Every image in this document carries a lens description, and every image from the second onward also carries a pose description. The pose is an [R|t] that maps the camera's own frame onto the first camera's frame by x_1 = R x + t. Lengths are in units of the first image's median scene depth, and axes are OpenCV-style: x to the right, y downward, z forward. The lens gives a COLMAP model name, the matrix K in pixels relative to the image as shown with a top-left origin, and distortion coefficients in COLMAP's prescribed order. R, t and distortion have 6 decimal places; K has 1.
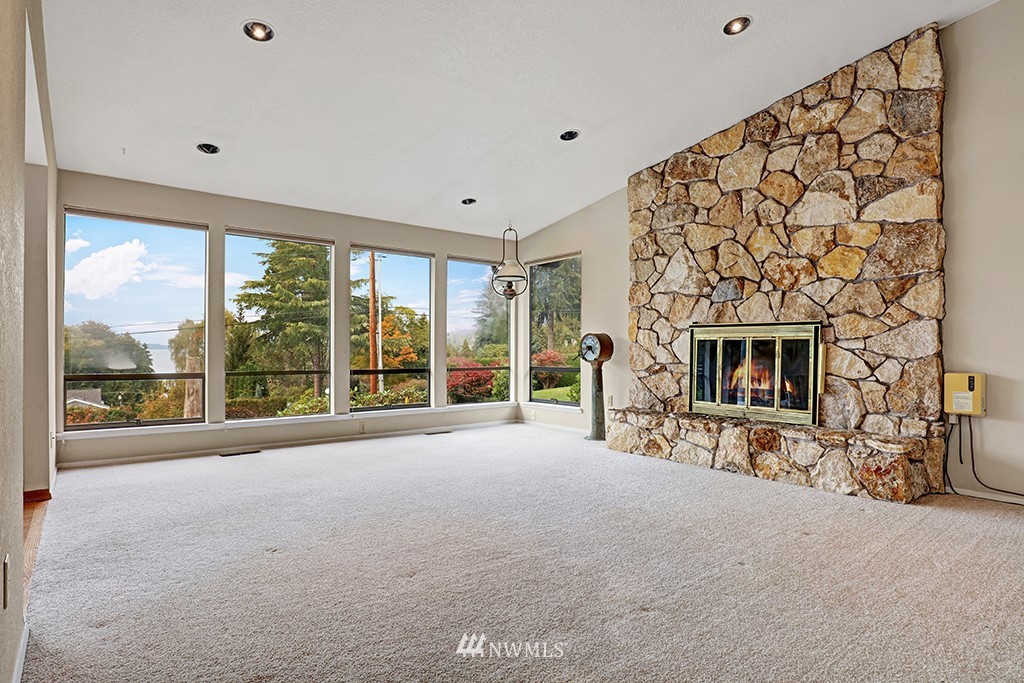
lens RADIAL K [[573.1, 0, 513.7], [0, 573.1, 354.7], [0, 0, 1]] dist [-0.003816, -0.000890]
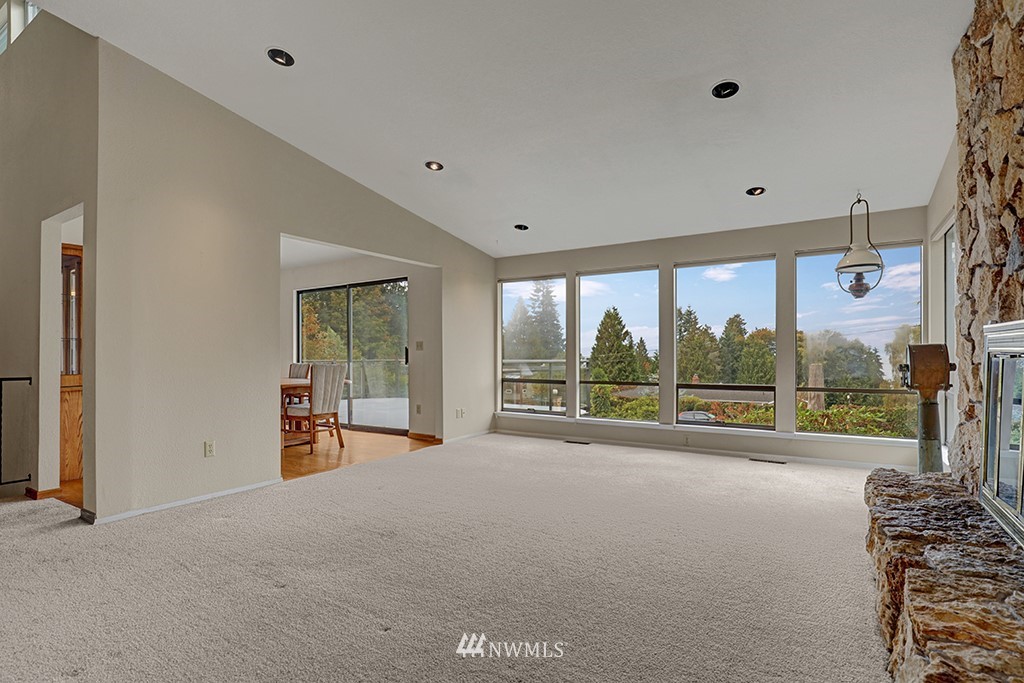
lens RADIAL K [[517.0, 0, 512.4], [0, 517.0, 354.9], [0, 0, 1]] dist [0.000905, 0.000478]
pose [[0.317172, -0.003412, -0.948362, 0.683247], [-0.002017, 0.999989, -0.004272, -0.028175], [0.948366, 0.003268, 0.317162, 0.538373]]
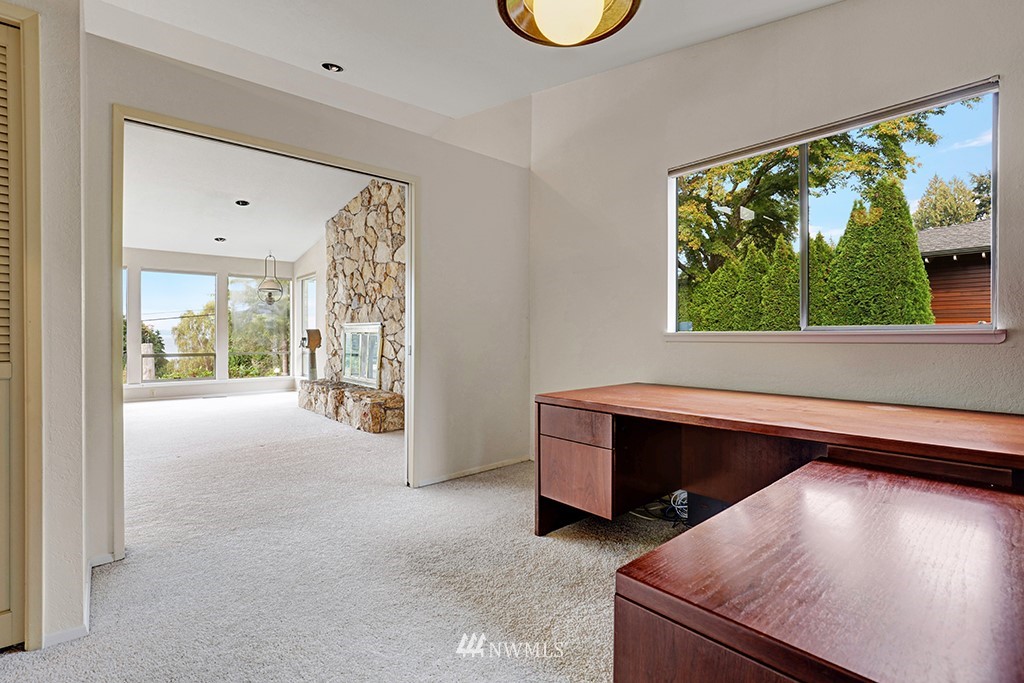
lens RADIAL K [[481.0, 0, 512.0], [0, 481.0, 341.5], [0, 0, 1]] dist [-0.004398, -0.000249]
pose [[0.999632, -0.002437, 0.027001, 0.818434], [0.002262, 0.999976, 0.006528, -0.014547], [-0.027016, -0.006465, 0.999614, -0.327687]]
